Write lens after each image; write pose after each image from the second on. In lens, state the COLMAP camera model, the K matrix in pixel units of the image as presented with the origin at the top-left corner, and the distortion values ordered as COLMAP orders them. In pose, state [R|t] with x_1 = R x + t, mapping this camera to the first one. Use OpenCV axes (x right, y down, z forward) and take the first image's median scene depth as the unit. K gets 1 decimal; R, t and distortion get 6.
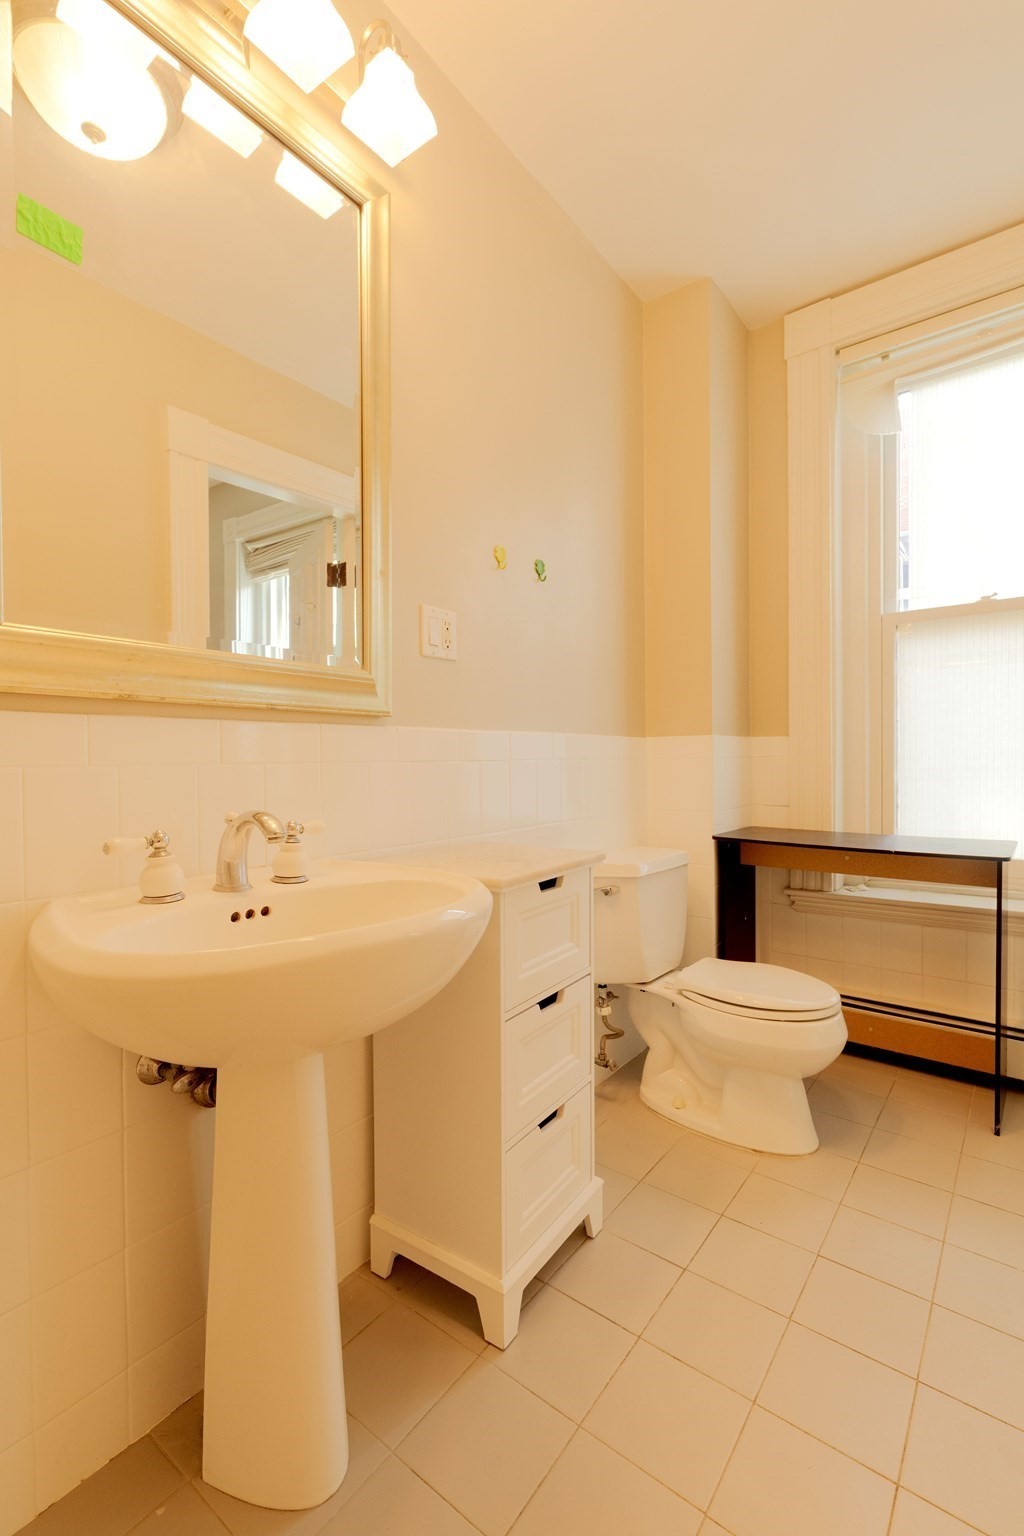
lens RADIAL K [[708.2, 0, 512.0], [0, 708.2, 768.0], [0, 0, 1]] dist [0.000771, 0.000135]
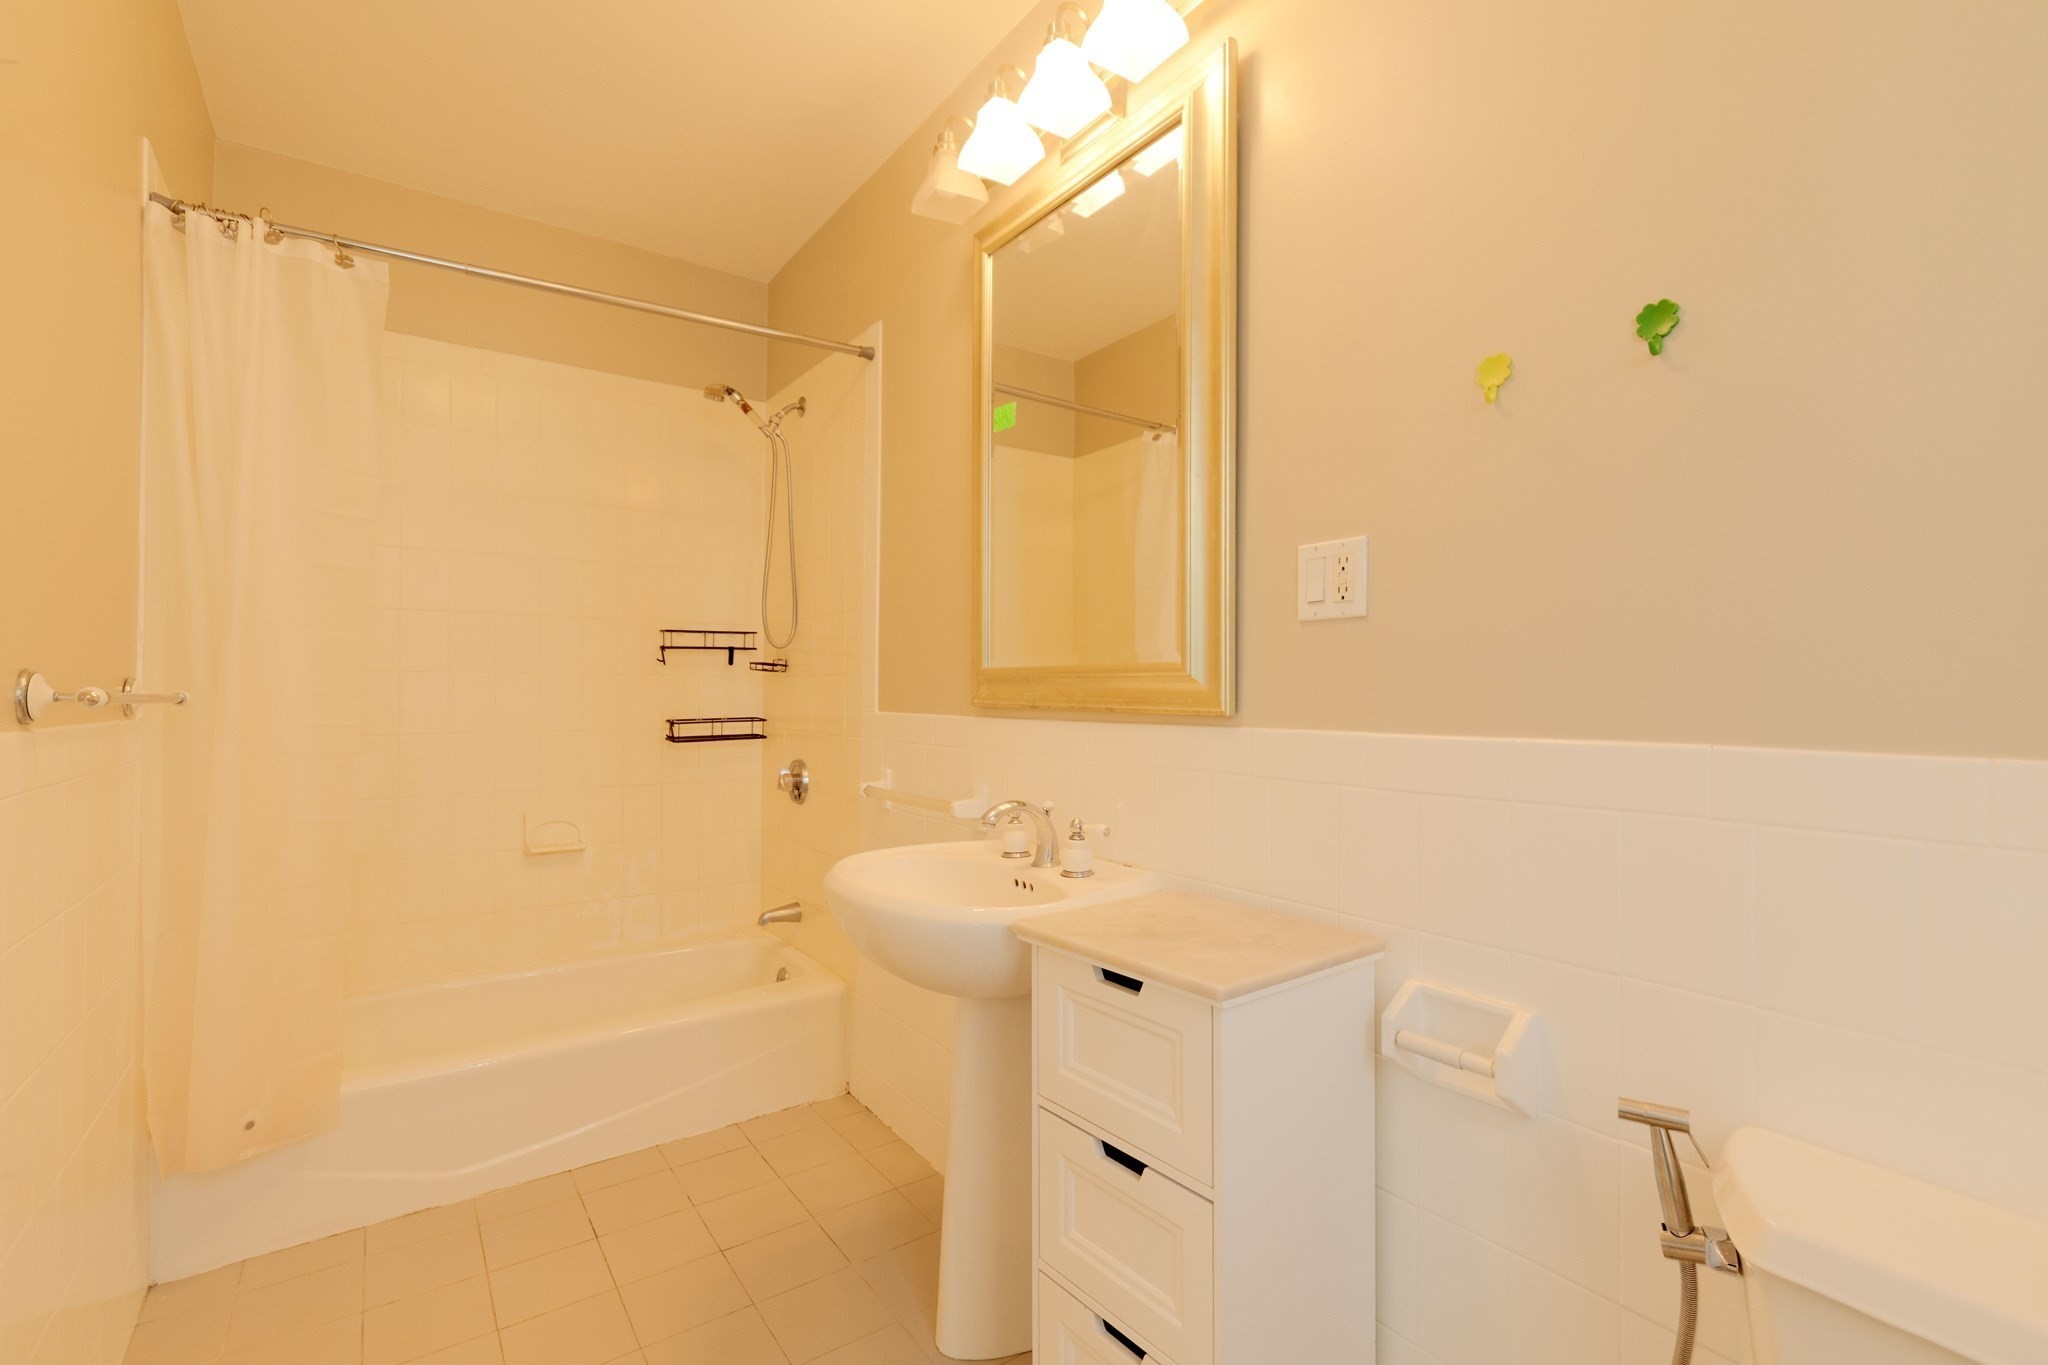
lens RADIAL K [[919.6, 0, 1030.3], [0, 919.6, 684.3], [0, 0, 1]] dist [-0.001782, 0.000242]
pose [[-0.298763, -0.000589, -0.954327, 0.861027], [-0.014845, 0.999882, 0.004031, -0.109744], [0.954212, 0.015371, -0.298737, 1.124290]]
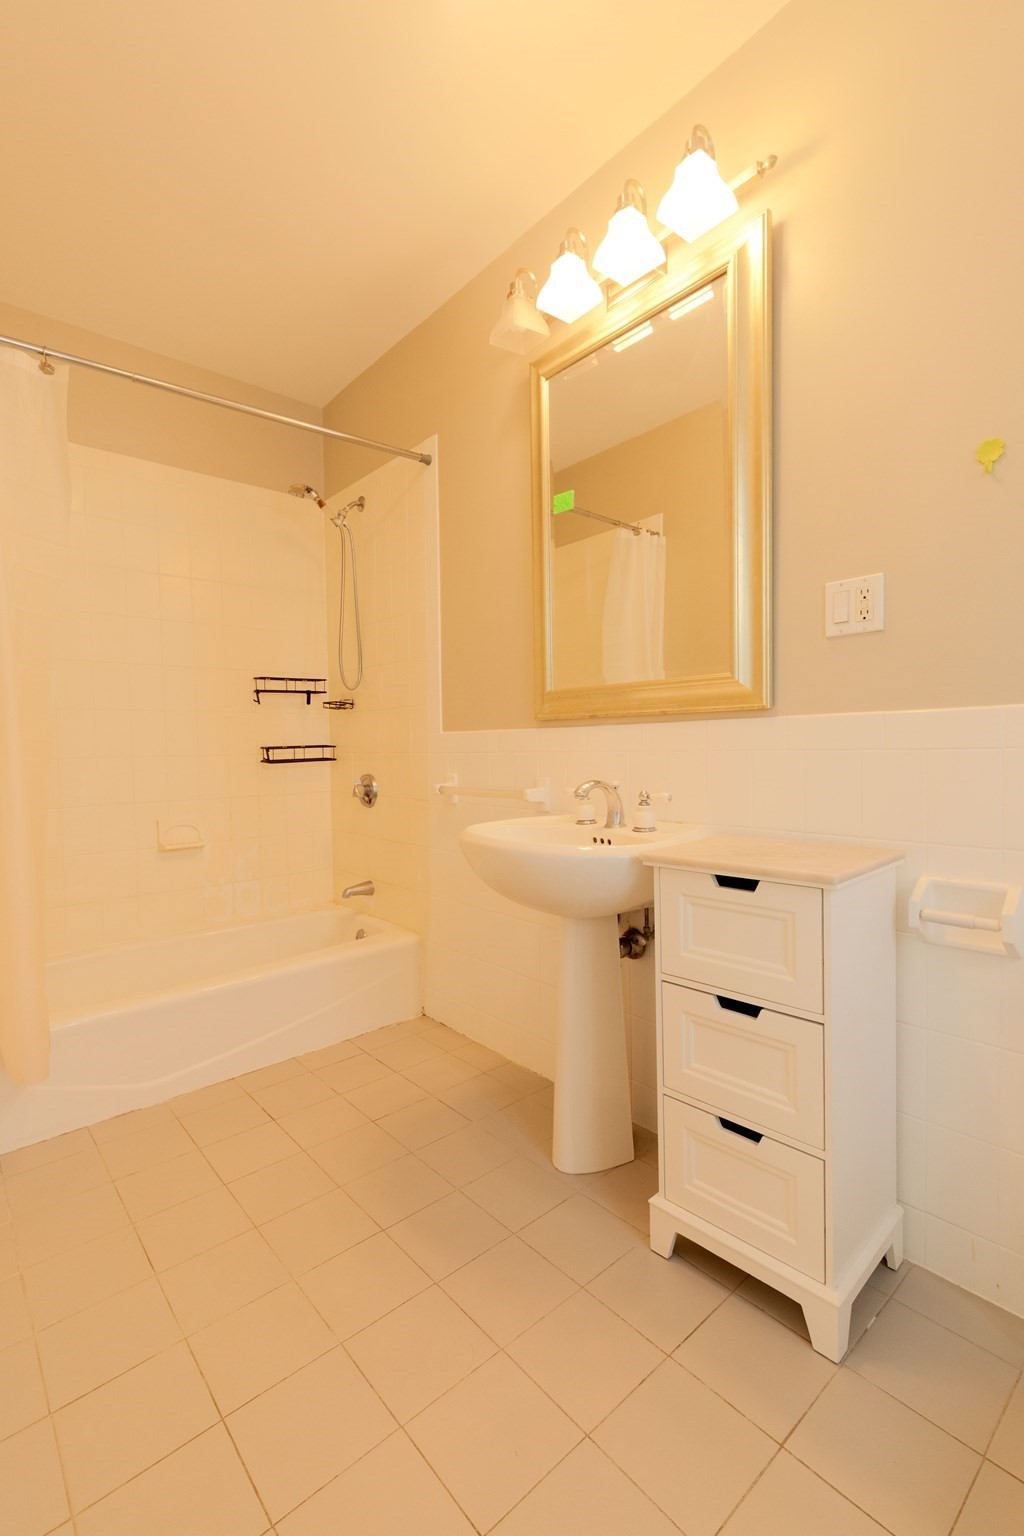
lens RADIAL K [[690.8, 0, 512.0], [0, 690.8, 768.0], [0, 0, 1]] dist [0.002944, 0.000570]
pose [[-0.209776, 0.046845, -0.976627, 0.966478], [0.007212, 0.998899, 0.046364, -0.033527], [0.977723, 0.002683, -0.209883, 0.864616]]
